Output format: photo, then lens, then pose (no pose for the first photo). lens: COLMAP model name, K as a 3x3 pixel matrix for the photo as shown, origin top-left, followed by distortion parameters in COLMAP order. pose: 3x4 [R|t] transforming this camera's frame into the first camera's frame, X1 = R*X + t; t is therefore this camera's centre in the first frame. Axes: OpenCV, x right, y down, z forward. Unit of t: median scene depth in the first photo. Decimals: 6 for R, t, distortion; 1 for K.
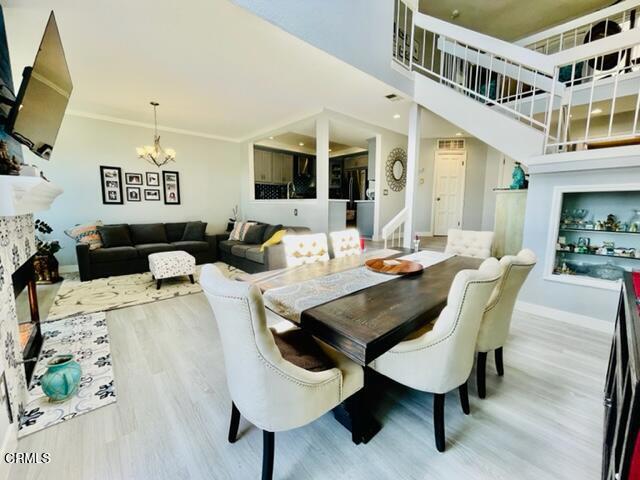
lens RADIAL K [[259.6, 0, 320.4], [0, 259.6, 236.9], [0, 0, 1]] dist [-0.001514, 0.000359]
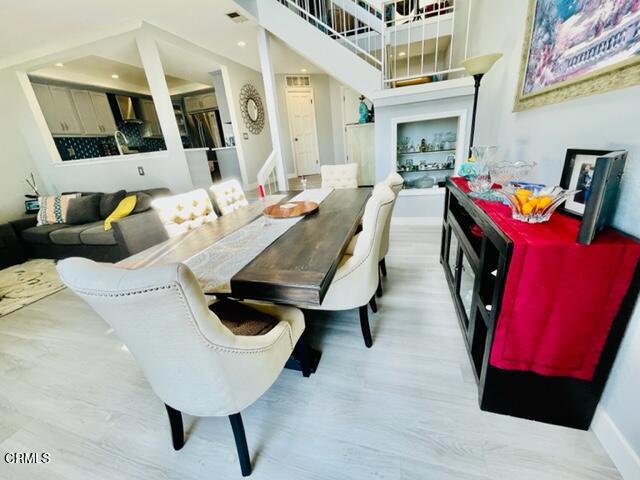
lens RADIAL K [[260.1, 0, 320.6], [0, 260.1, 235.6], [0, 0, 1]] dist [-0.001359, 0.000267]
pose [[0.849362, -0.252215, 0.463650, -0.047440], [0.160552, 0.960273, 0.228251, 0.000190], [-0.502799, -0.119428, 0.856113, 0.034644]]
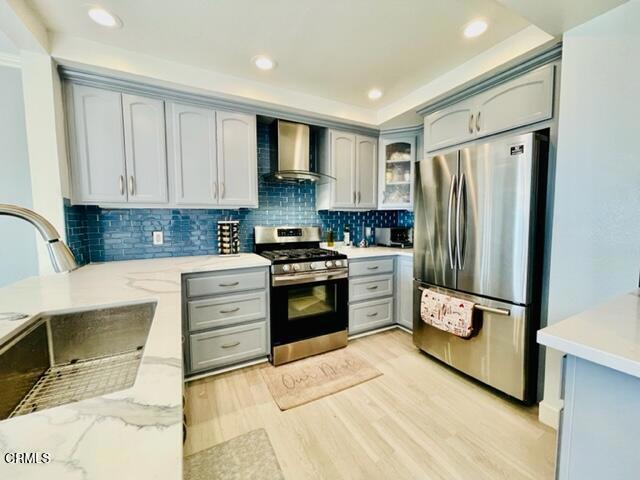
lens RADIAL K [[260.1, 0, 320.6], [0, 260.1, 235.6], [0, 0, 1]] dist [-0.001359, 0.000267]
pose [[0.969497, 0.003486, -0.245078, 0.073850], [-0.018482, 0.998092, -0.058914, -0.220094], [0.244405, 0.061647, 0.967712, 1.044965]]
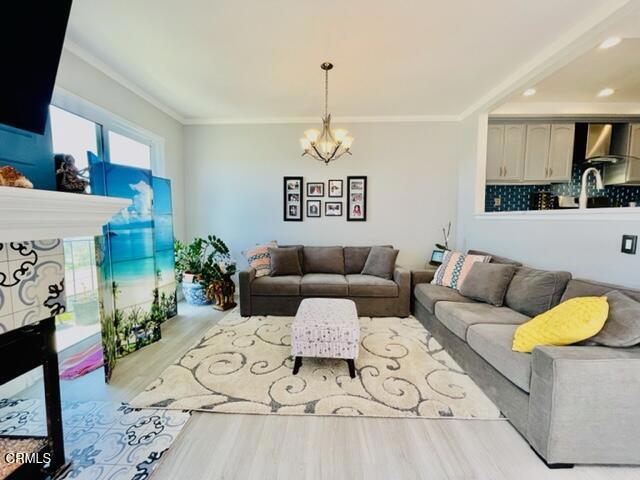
lens RADIAL K [[260.1, 0, 320.6], [0, 260.1, 235.6], [0, 0, 1]] dist [-0.001359, 0.000267]
pose [[0.726711, 0.039289, -0.685819, -0.157970], [-0.081384, 0.996256, -0.029163, -0.062487], [0.682105, 0.077007, 0.727188, 0.454359]]
